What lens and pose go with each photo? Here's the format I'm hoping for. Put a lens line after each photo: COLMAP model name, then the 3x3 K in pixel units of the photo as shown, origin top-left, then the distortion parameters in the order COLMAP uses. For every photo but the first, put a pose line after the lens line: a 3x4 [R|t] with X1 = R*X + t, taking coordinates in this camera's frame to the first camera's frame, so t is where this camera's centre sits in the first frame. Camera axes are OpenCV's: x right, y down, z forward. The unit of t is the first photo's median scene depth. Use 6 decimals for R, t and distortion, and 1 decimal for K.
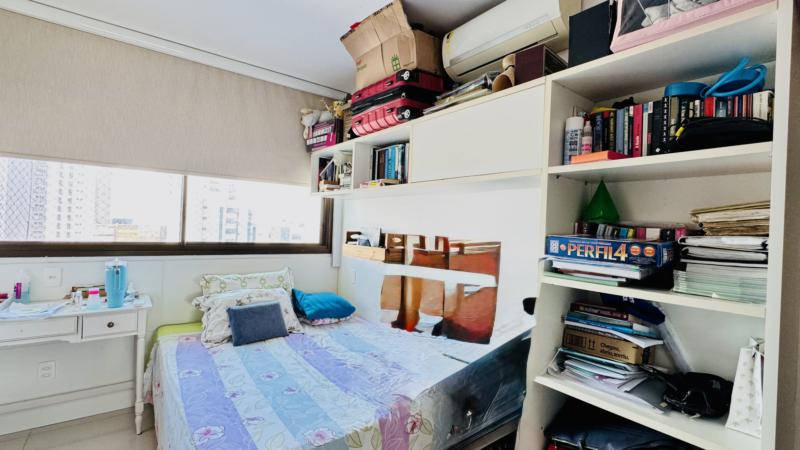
lens RADIAL K [[358.5, 0, 397.0], [0, 358.5, 224.1], [0, 0, 1]] dist [0.003696, -0.002117]
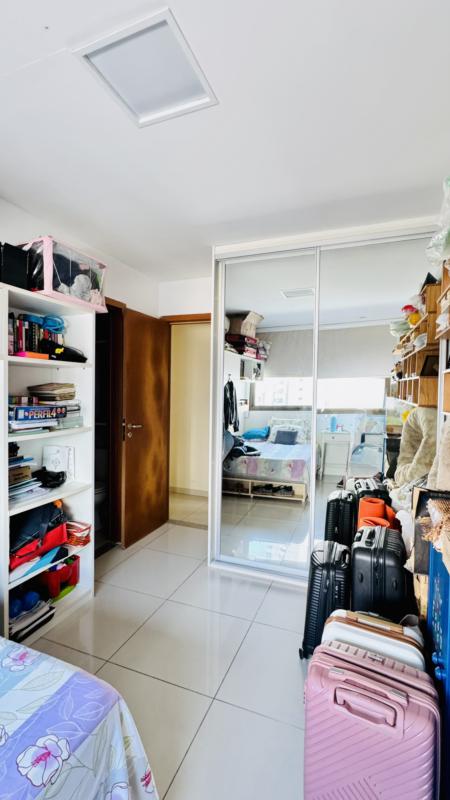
lens RADIAL K [[358.5, 0, 223.8], [0, 358.5, 400.4], [0, 0, 1]] dist [0.003696, -0.002117]
pose [[-0.499695, -0.064929, 0.863764, -1.264479], [-0.025969, 0.997861, 0.059986, -0.105243], [-0.865812, 0.007544, -0.500312, 1.091547]]
